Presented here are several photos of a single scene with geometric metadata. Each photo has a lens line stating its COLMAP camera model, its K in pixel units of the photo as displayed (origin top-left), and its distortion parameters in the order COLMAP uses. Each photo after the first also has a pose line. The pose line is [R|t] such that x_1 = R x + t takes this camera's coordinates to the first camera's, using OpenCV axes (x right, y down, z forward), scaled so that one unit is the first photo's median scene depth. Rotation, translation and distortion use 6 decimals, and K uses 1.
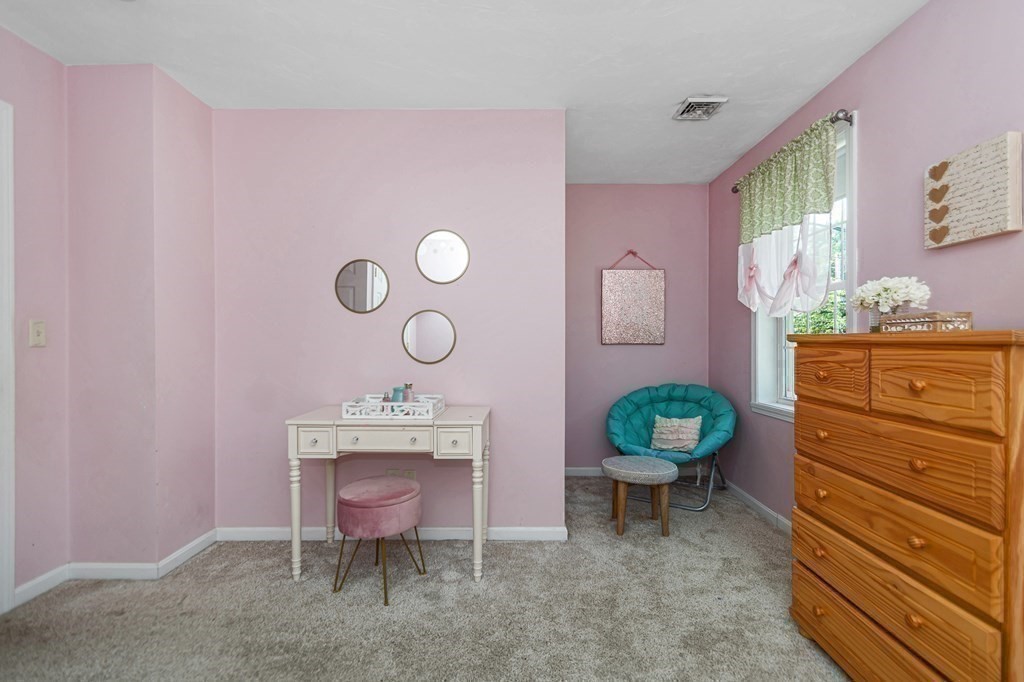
lens RADIAL K [[471.7, 0, 512.6], [0, 471.7, 343.1], [0, 0, 1]] dist [-0.000040, -0.002297]
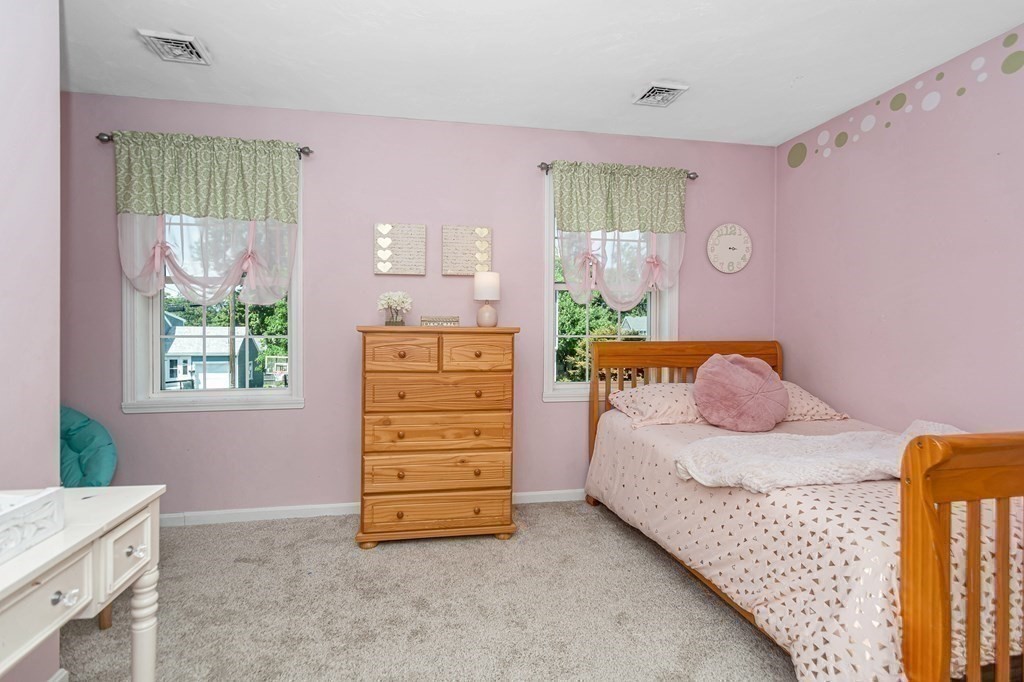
lens RADIAL K [[471.7, 0, 509.3], [0, 471.7, 338.7], [0, 0, 1]] dist [-0.000040, -0.002297]
pose [[-0.219297, -0.001247, 0.975657, -0.996982], [-0.002971, 0.999995, 0.000610, 0.021710], [-0.975654, -0.002765, -0.219300, 1.149521]]
